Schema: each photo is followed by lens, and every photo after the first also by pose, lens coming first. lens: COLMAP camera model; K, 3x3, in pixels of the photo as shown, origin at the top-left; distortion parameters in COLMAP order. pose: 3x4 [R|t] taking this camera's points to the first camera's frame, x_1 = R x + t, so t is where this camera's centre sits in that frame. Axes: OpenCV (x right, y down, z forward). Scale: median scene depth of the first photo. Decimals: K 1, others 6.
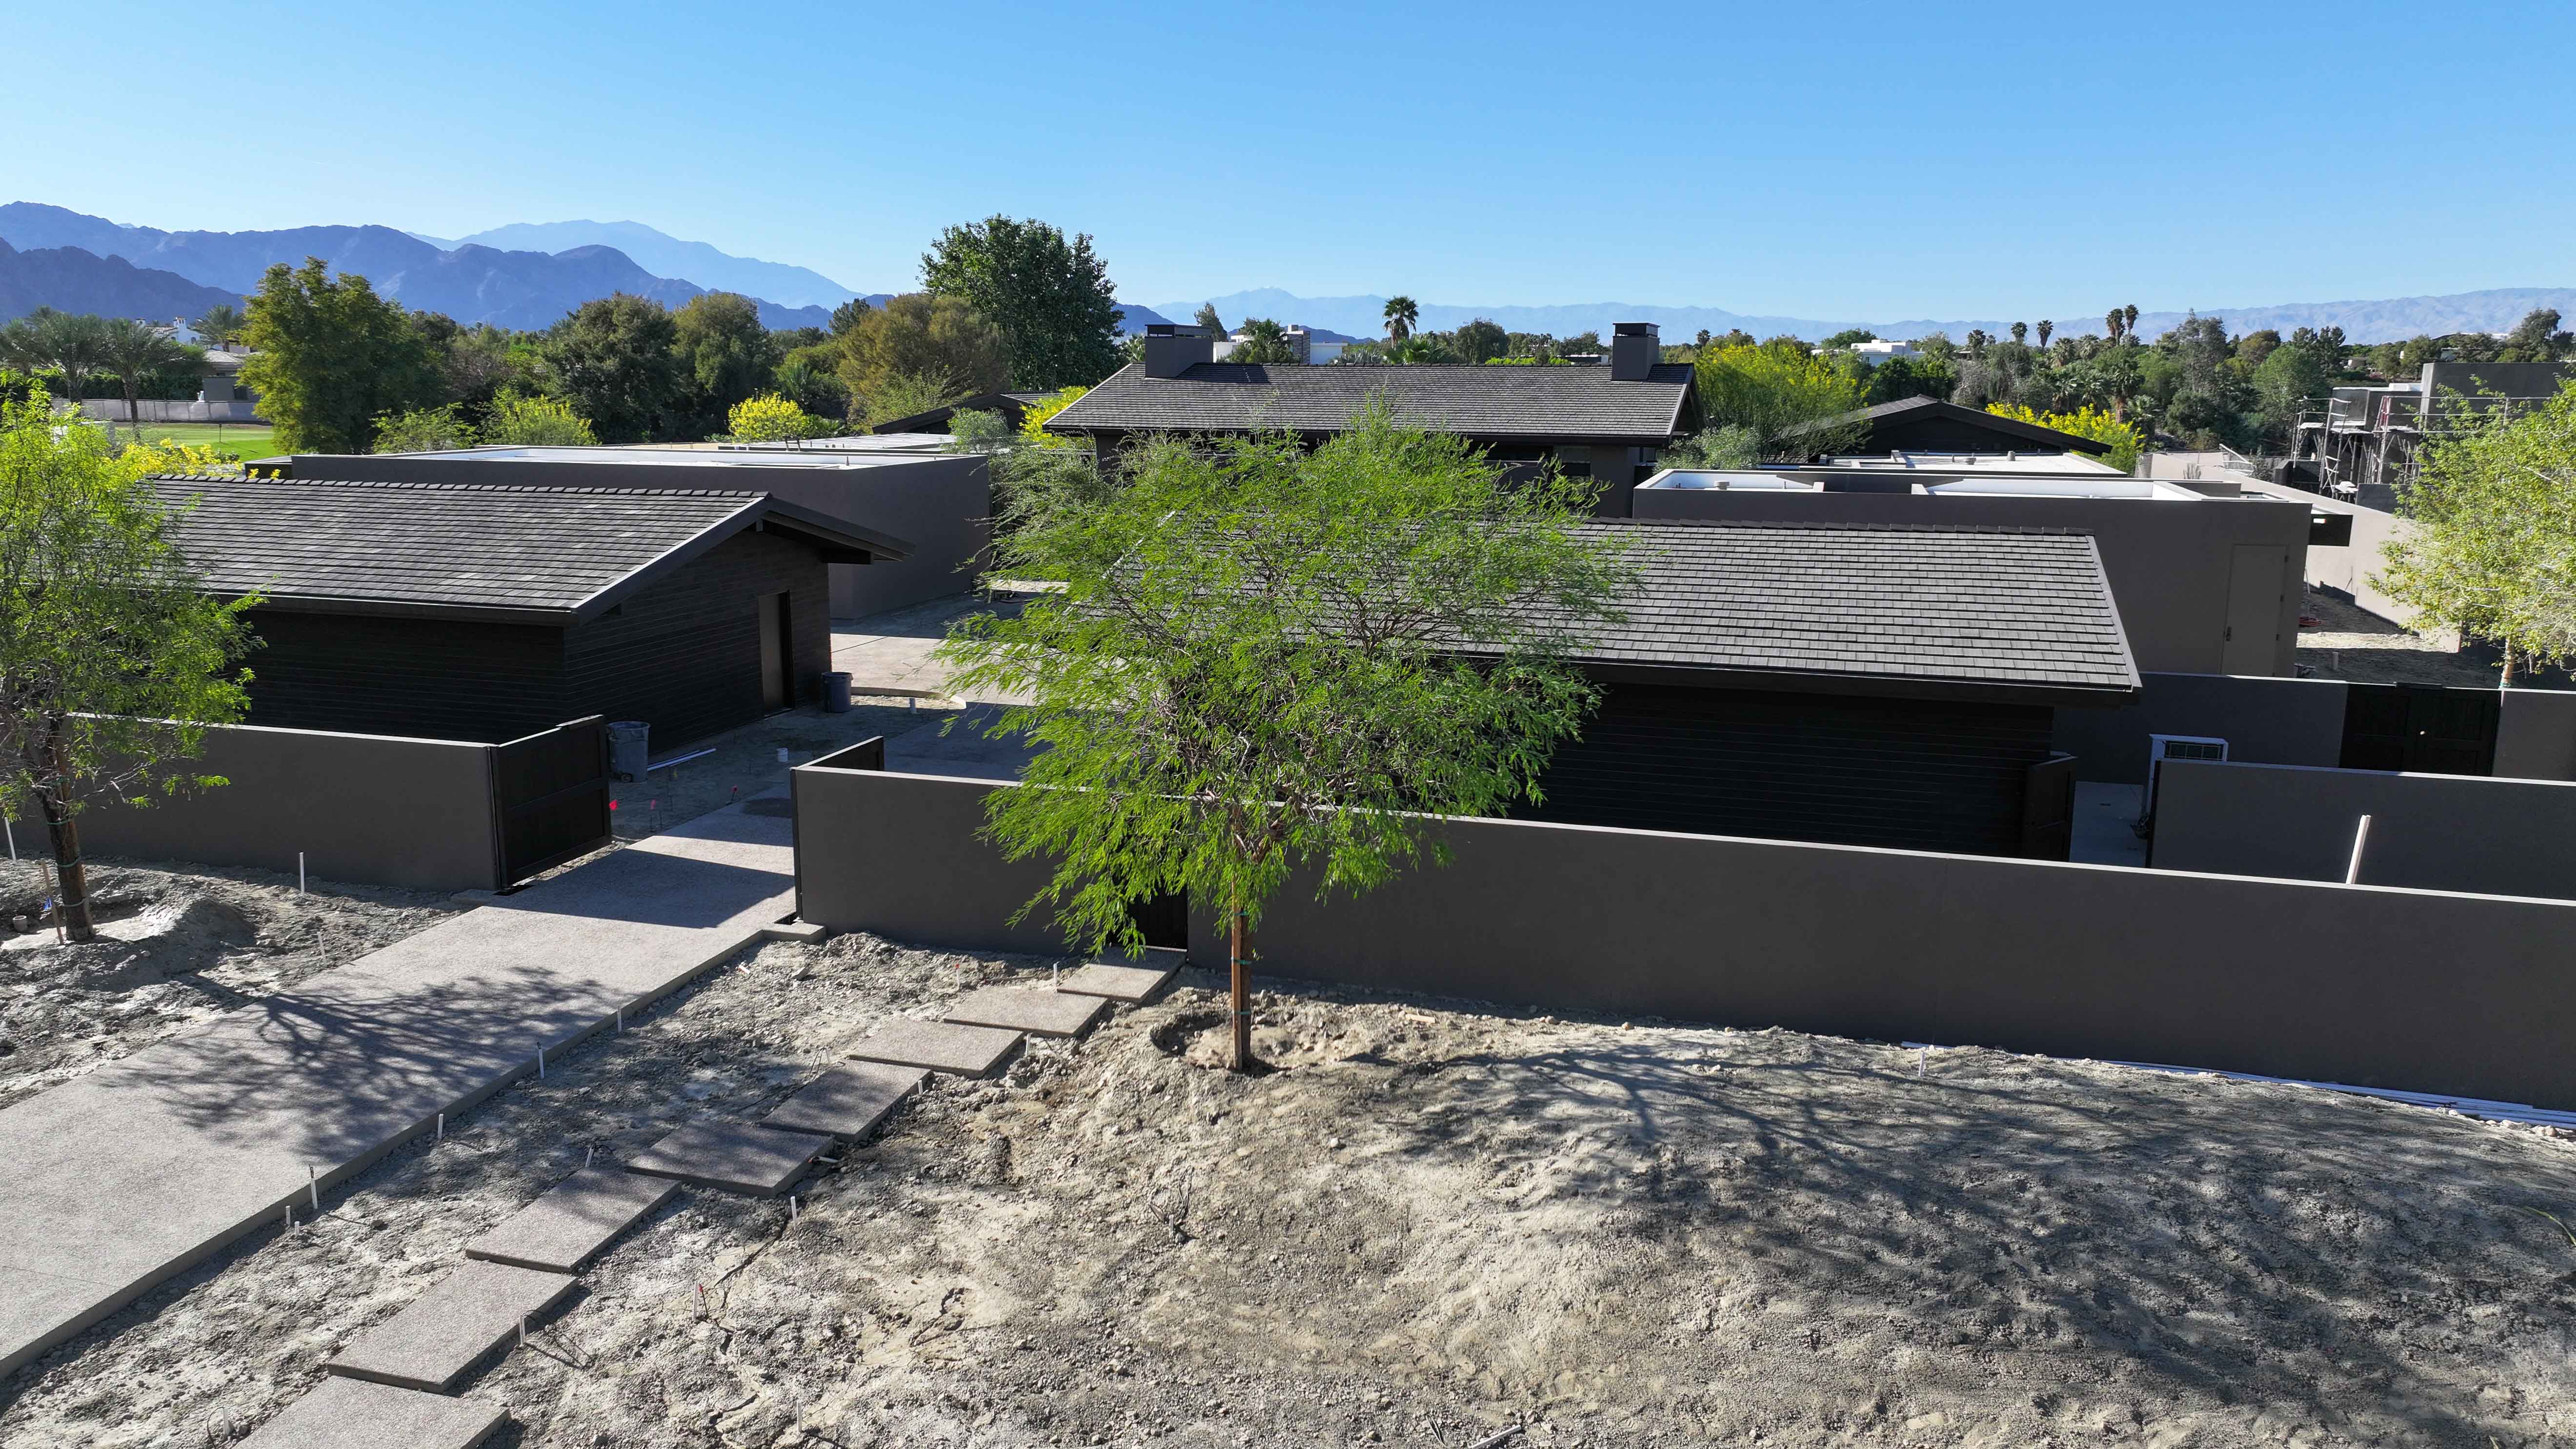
lens RADIAL K [[1791.5, 0, 1288.0], [0, 1791.5, 724.5], [0, 0, 1]] dist [-0.008450, 0.019313]
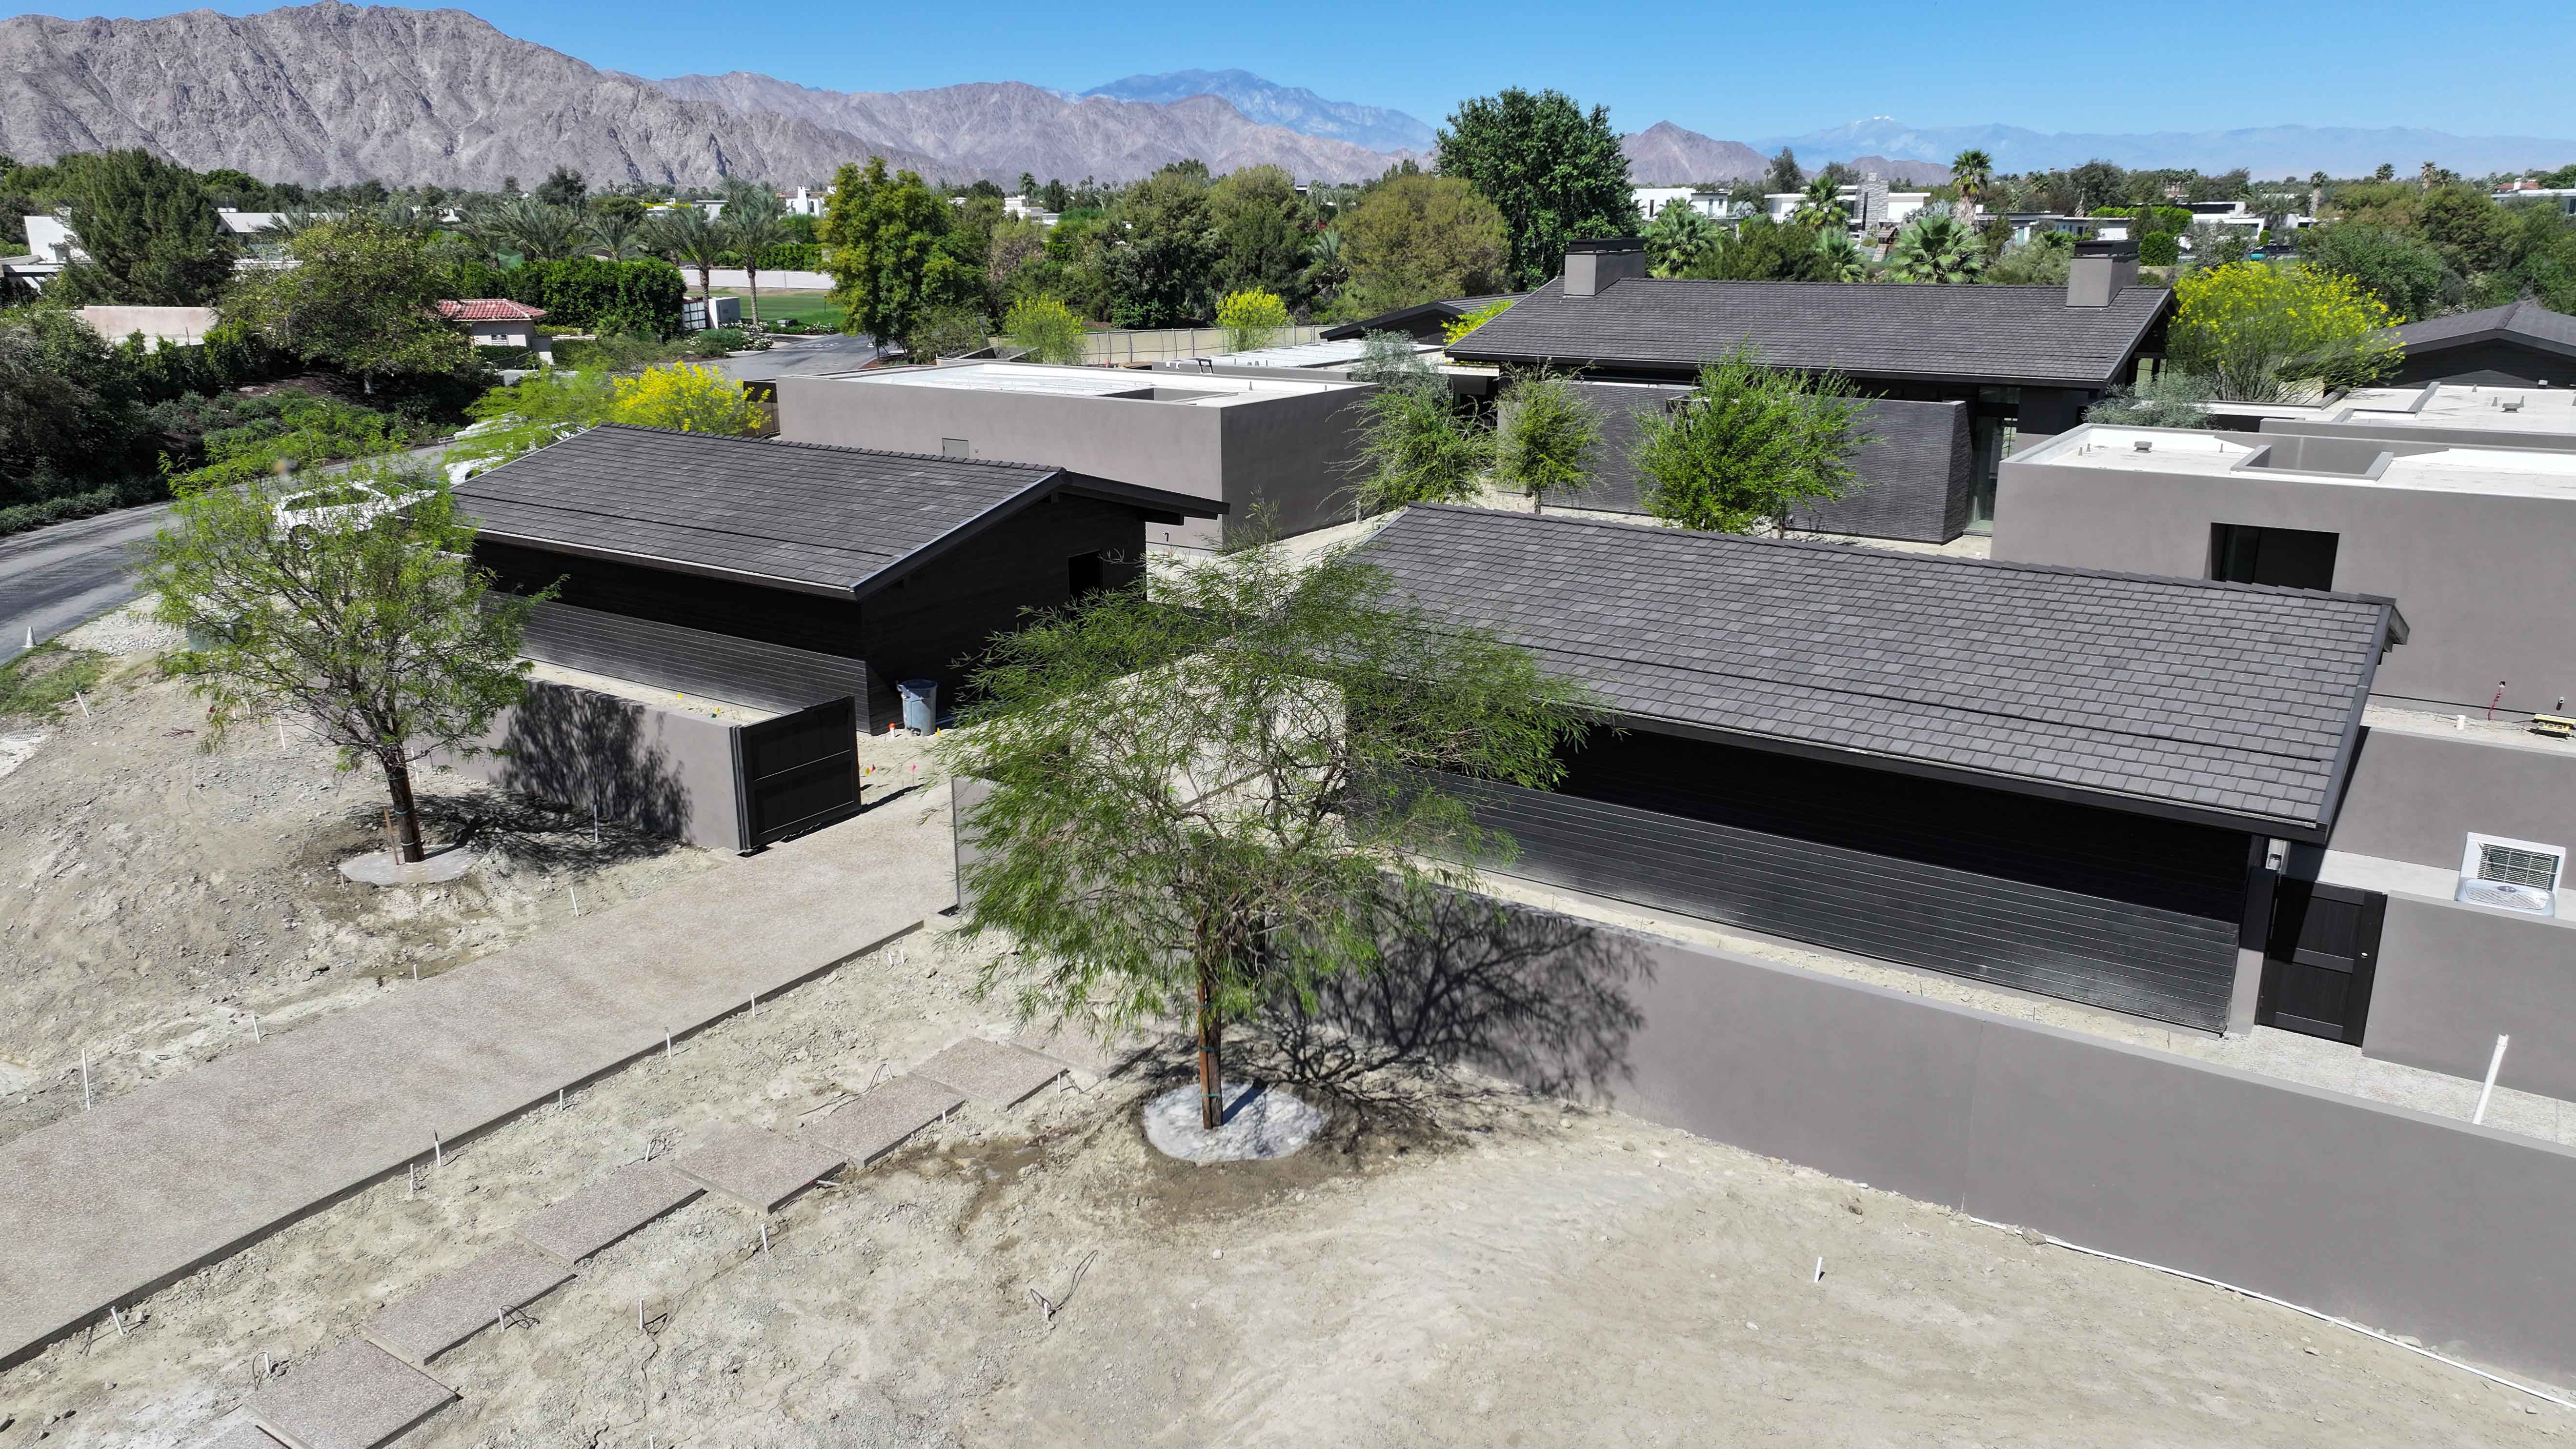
lens RADIAL K [[1791.5, 0, 1288.0], [0, 1791.5, 724.5], [0, 0, 1]] dist [-0.008450, 0.019313]
pose [[0.951587, 0.073659, -0.298423, 0.039096], [-0.049093, 0.994820, 0.089007, -0.018515], [0.303433, -0.070048, 0.950274, 0.004963]]
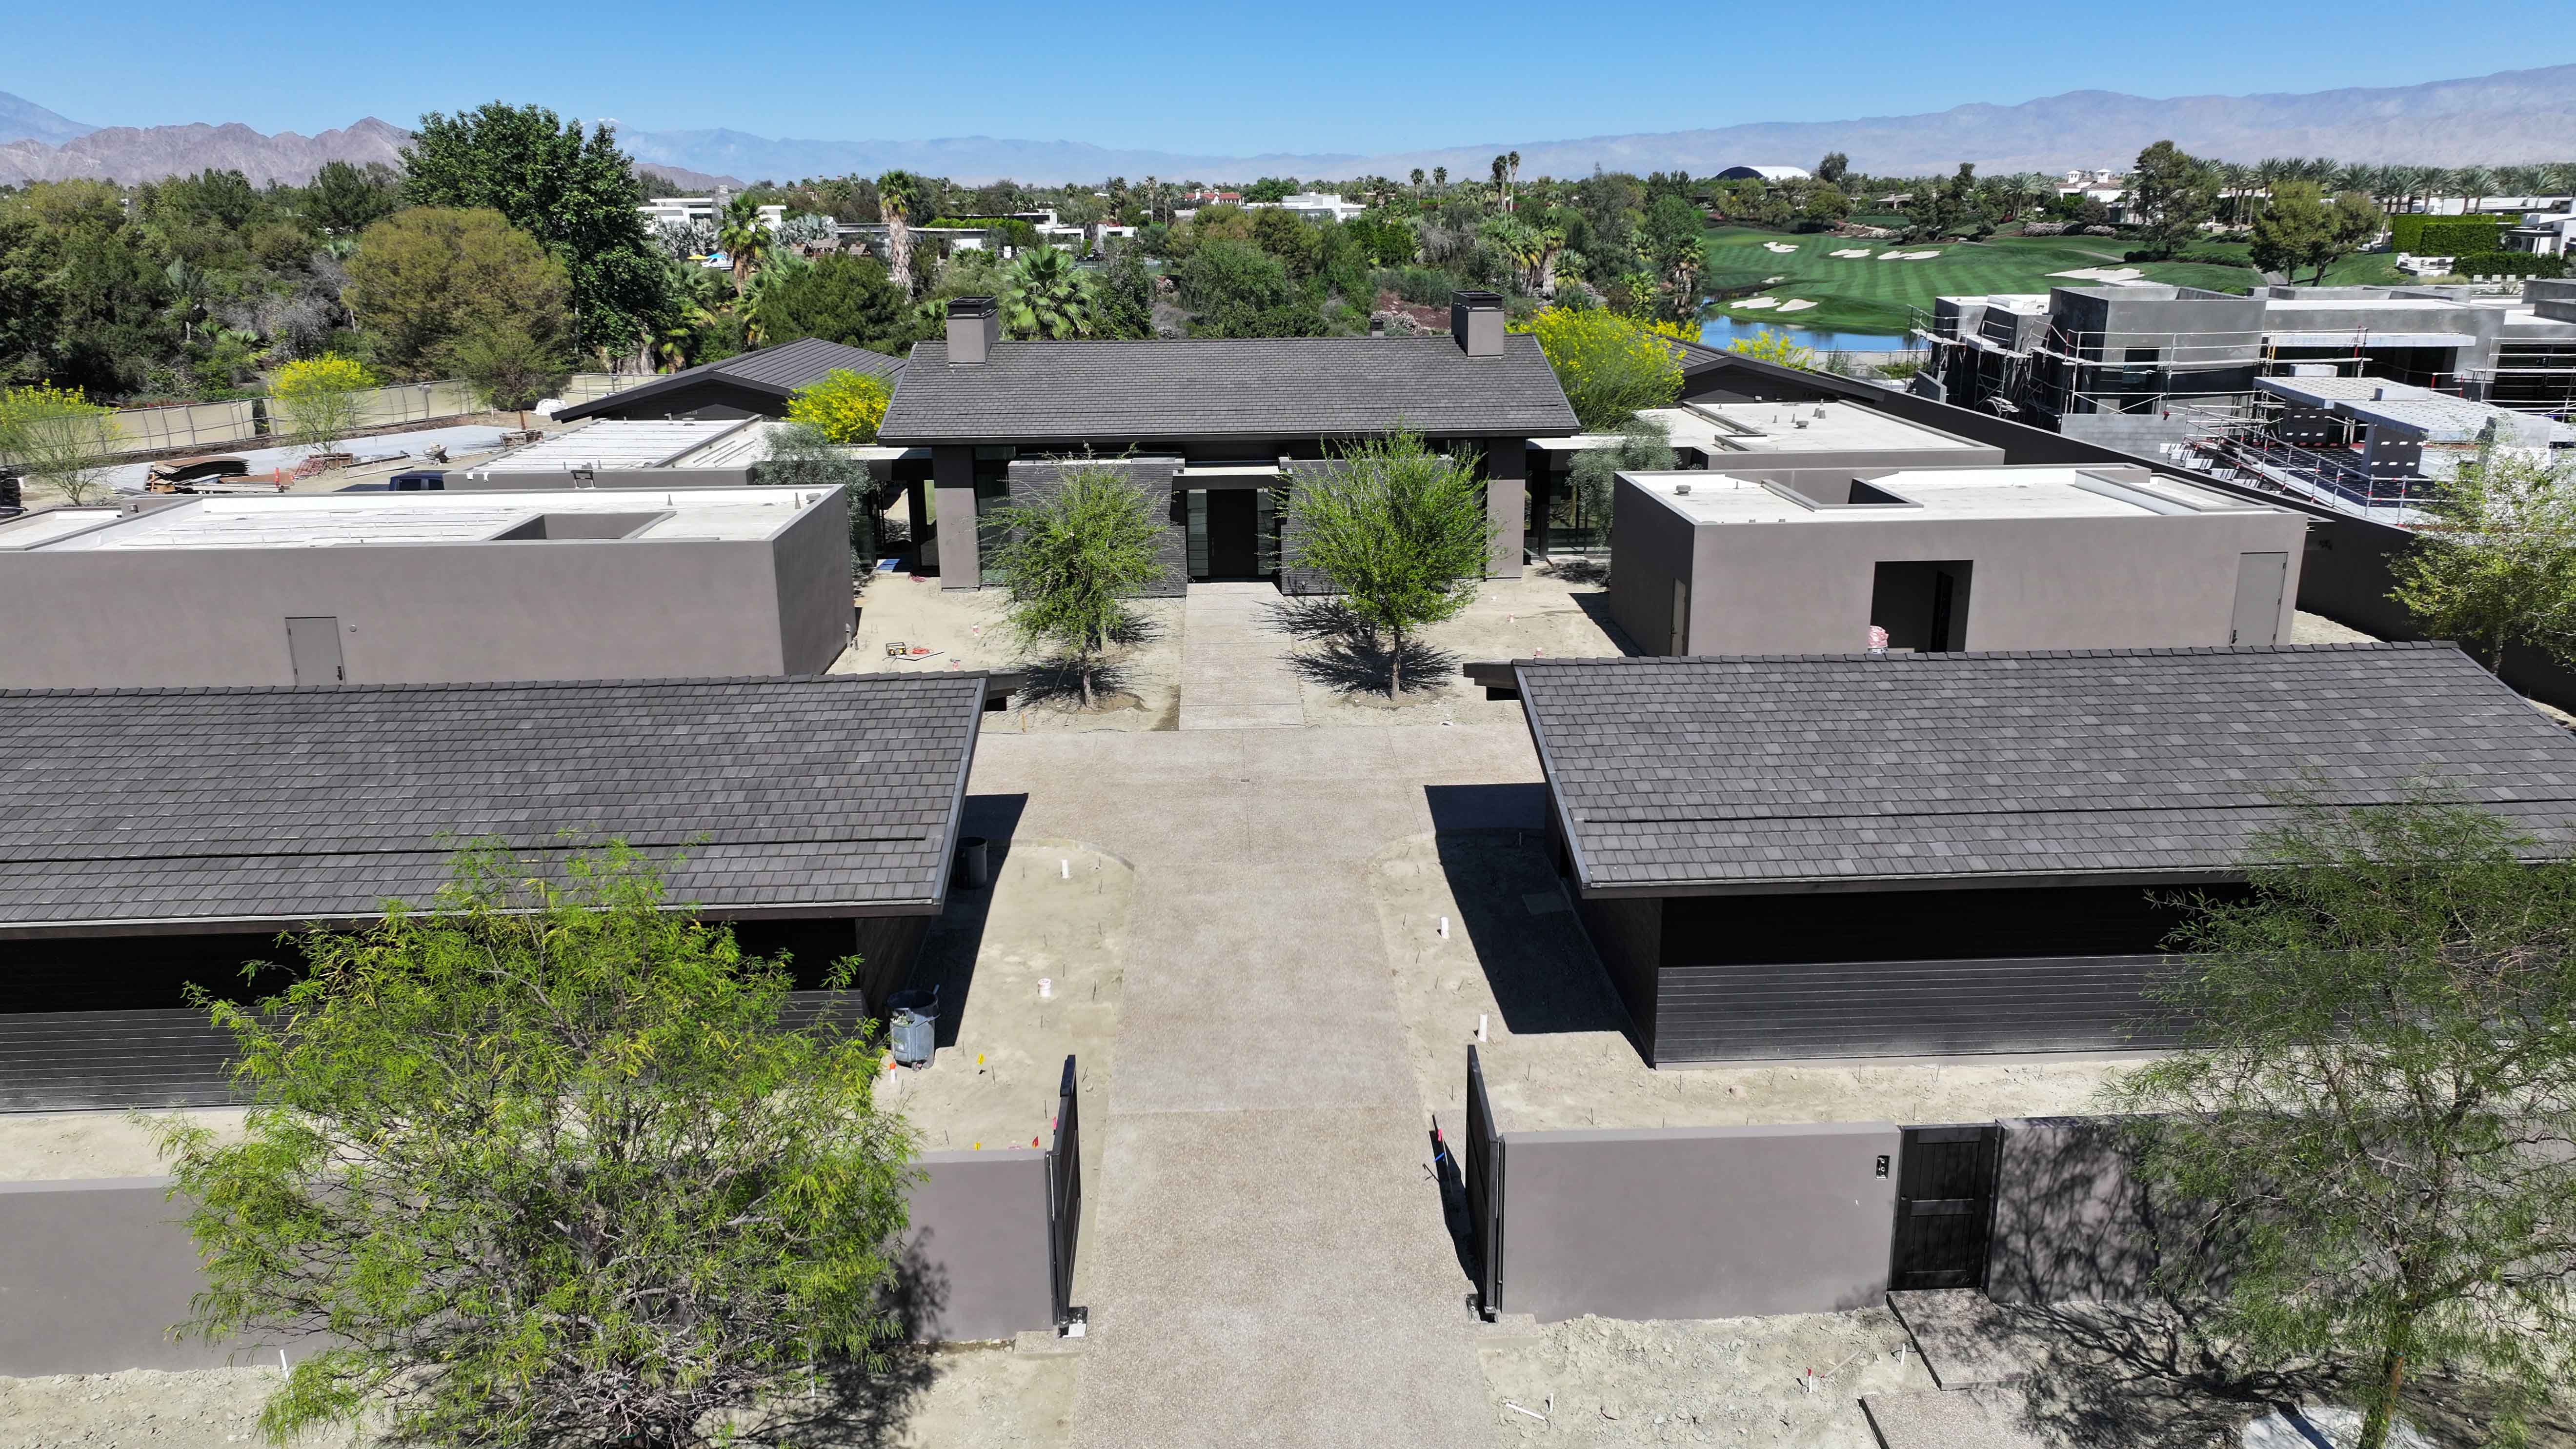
lens RADIAL K [[1791.5, 0, 1288.0], [0, 1791.5, 724.5], [0, 0, 1]] dist [-0.008450, 0.019313]
pose [[0.944898, -0.104985, 0.310075, -0.101502], [0.078634, 0.992239, 0.096330, -0.041112], [-0.317782, -0.066639, 0.945819, 0.045923]]
